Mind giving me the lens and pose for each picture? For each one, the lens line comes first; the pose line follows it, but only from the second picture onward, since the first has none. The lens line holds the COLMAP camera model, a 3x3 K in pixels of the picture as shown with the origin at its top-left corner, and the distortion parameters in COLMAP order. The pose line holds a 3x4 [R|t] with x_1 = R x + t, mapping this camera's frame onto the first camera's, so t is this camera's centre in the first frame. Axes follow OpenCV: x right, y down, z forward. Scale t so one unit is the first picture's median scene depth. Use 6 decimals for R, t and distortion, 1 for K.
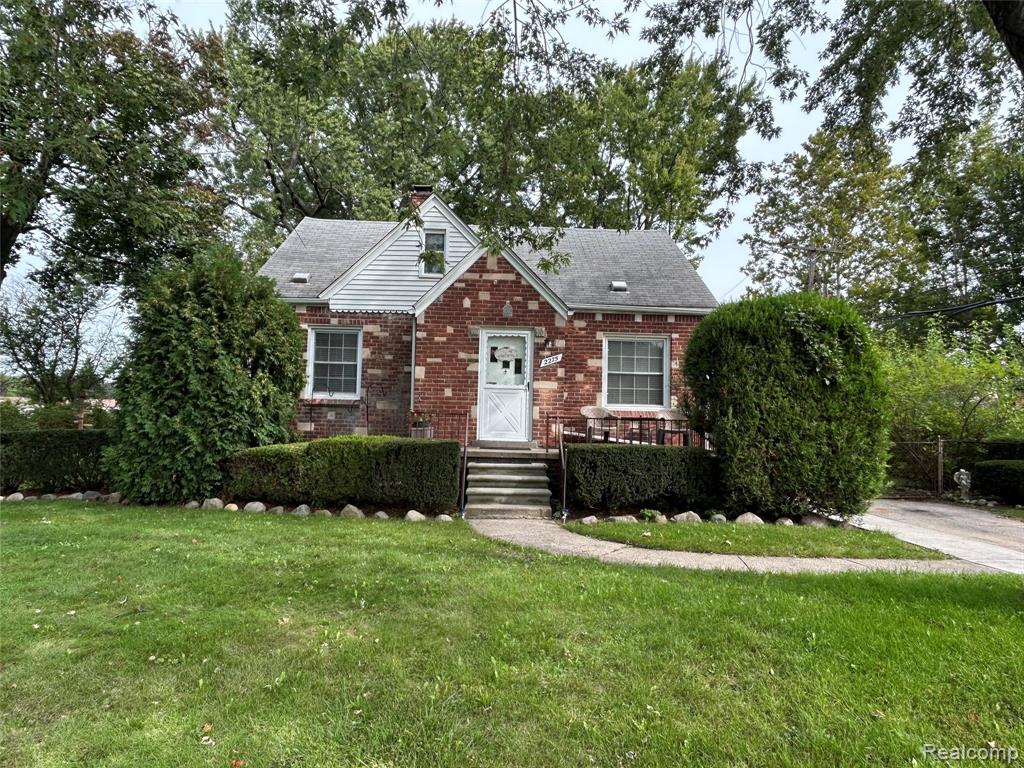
lens RADIAL K [[647.3, 0, 512.2], [0, 647.3, 384.3], [0, 0, 1]] dist [0.003192, 0.001357]
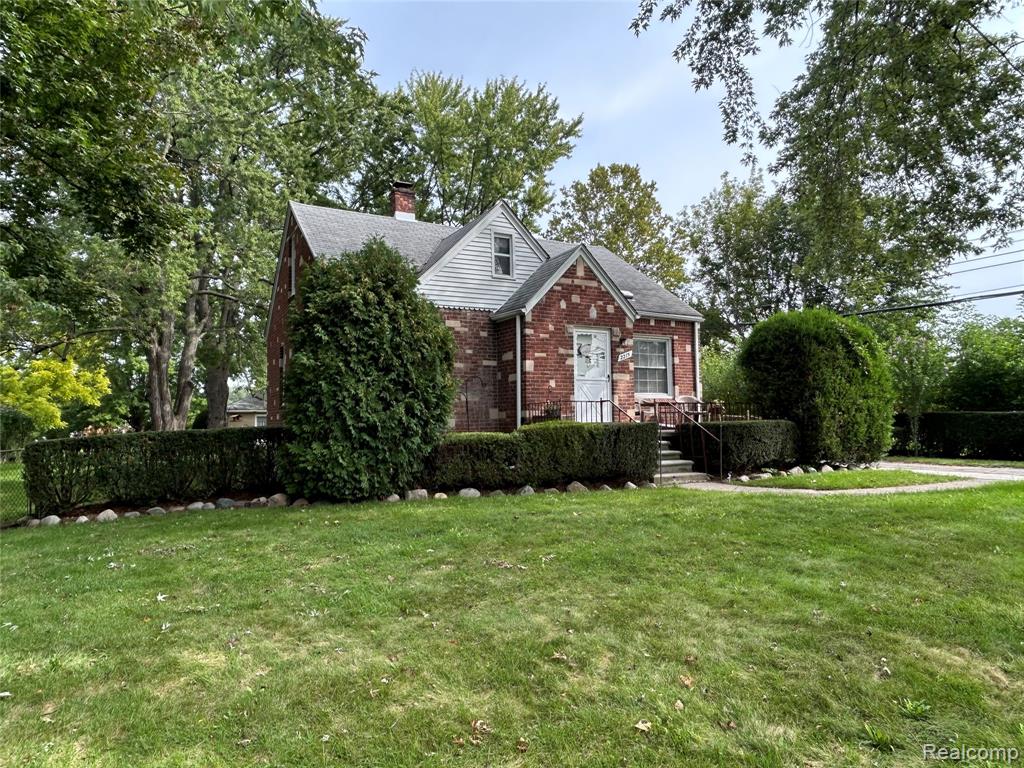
lens RADIAL K [[647.3, 0, 514.3], [0, 647.3, 382.7], [0, 0, 1]] dist [0.003192, 0.001357]
pose [[0.896085, -0.008107, 0.443808, -0.648026], [0.007577, 0.999967, 0.002968, 0.006917], [-0.443818, 0.000703, 0.896117, 0.024826]]
